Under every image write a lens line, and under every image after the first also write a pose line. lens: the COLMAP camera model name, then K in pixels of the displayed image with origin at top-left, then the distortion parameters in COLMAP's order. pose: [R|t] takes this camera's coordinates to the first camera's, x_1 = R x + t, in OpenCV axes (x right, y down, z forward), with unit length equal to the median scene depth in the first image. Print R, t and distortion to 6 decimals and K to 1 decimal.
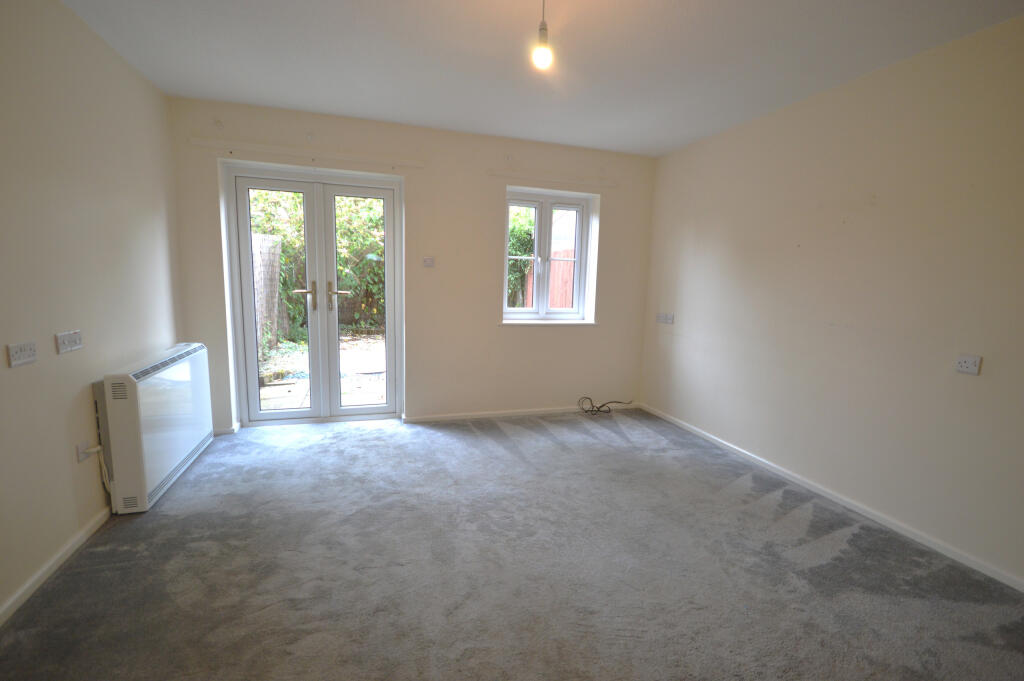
lens RADIAL K [[457.0, 0, 512.0], [0, 457.0, 340.5], [0, 0, 1]] dist [-0.000836, -0.000141]
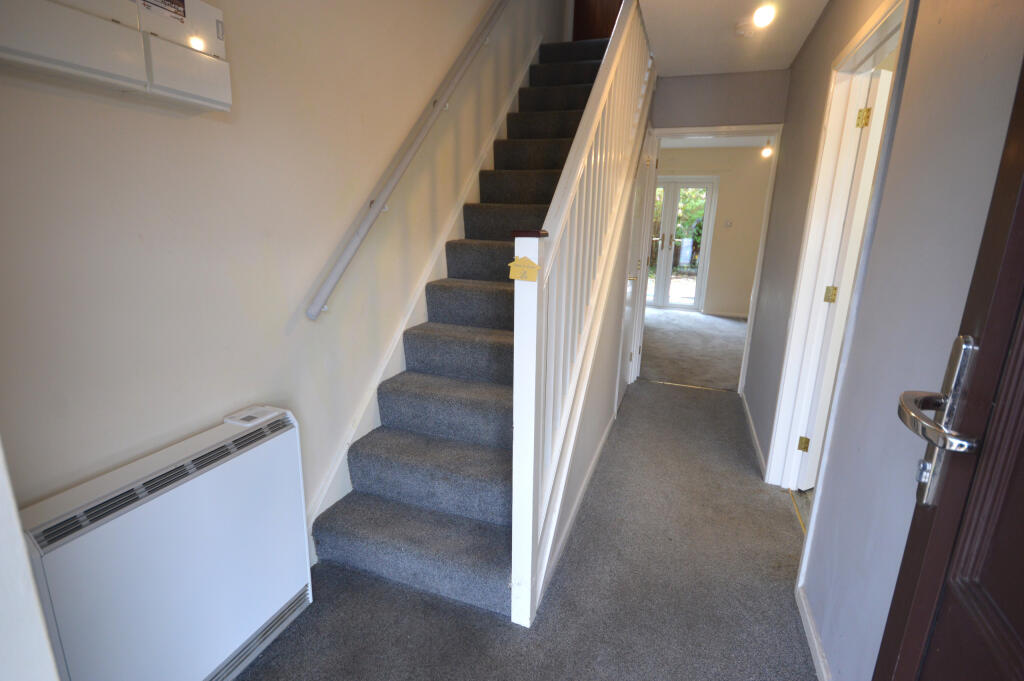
lens RADIAL K [[495.2, 0, 512.0], [0, 495.2, 340.5], [0, 0, 1]] dist [-0.000308, -0.000016]
pose [[0.795149, 0.143489, -0.589194, 0.338869], [-0.092839, 0.988953, 0.115552, 0.128815], [0.599266, -0.037181, 0.799686, -1.032517]]
